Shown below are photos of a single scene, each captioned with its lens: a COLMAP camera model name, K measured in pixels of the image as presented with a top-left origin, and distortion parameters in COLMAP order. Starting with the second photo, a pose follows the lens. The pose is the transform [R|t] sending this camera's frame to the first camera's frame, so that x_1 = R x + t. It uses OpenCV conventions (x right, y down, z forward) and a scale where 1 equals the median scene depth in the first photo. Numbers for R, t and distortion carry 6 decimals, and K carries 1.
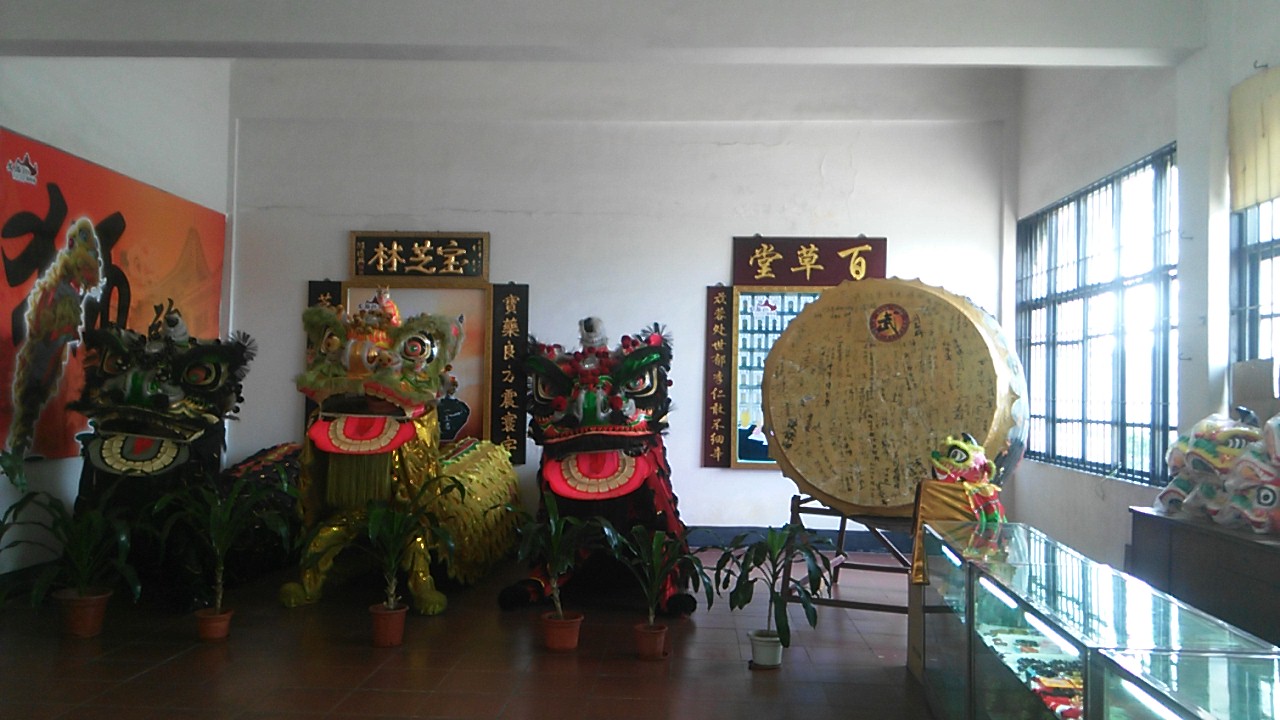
lens RADIAL K [[1032.3, 0, 641.3], [0, 1032.3, 356.2], [0, 0, 1]] dist [0.120049, -0.218162]
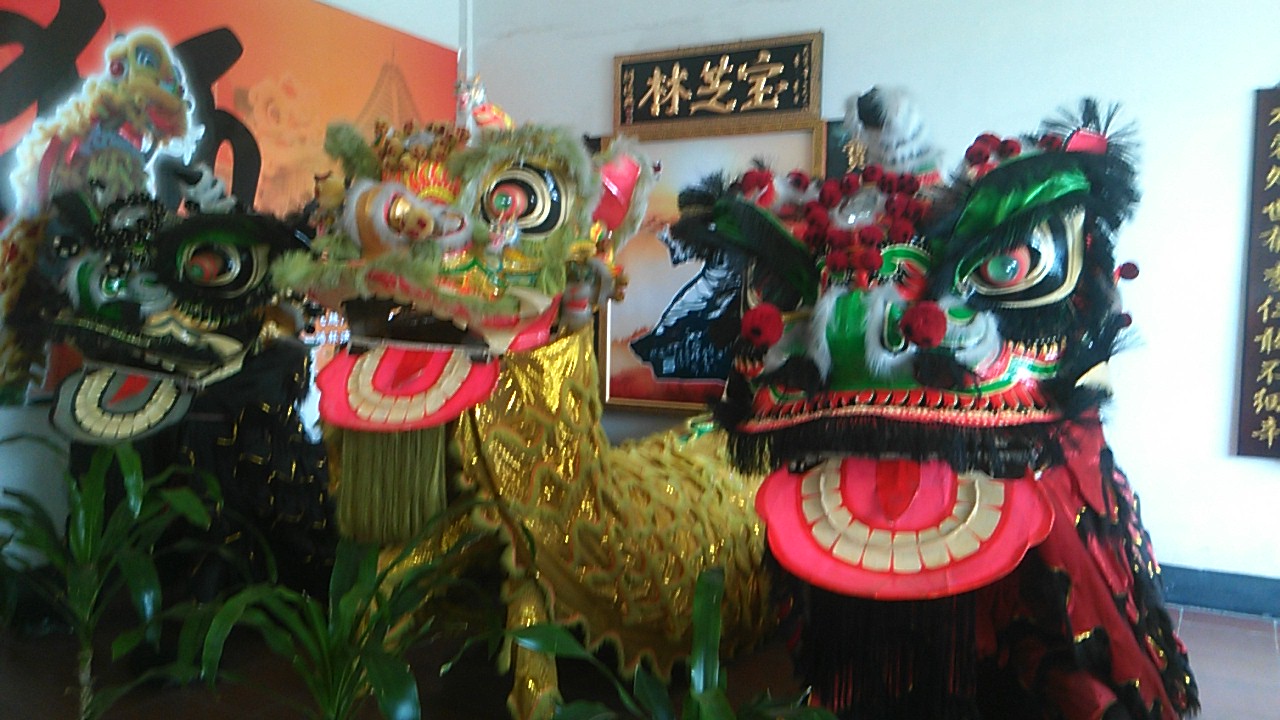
lens RADIAL K [[1032.3, 0, 641.3], [0, 1032.3, 356.2], [0, 0, 1]] dist [0.120049, -0.218162]
pose [[0.895782, 0.023566, -0.443868, 0.035668], [0.009625, 0.997331, 0.072374, 0.025909], [0.444389, -0.069103, 0.893165, 0.564336]]
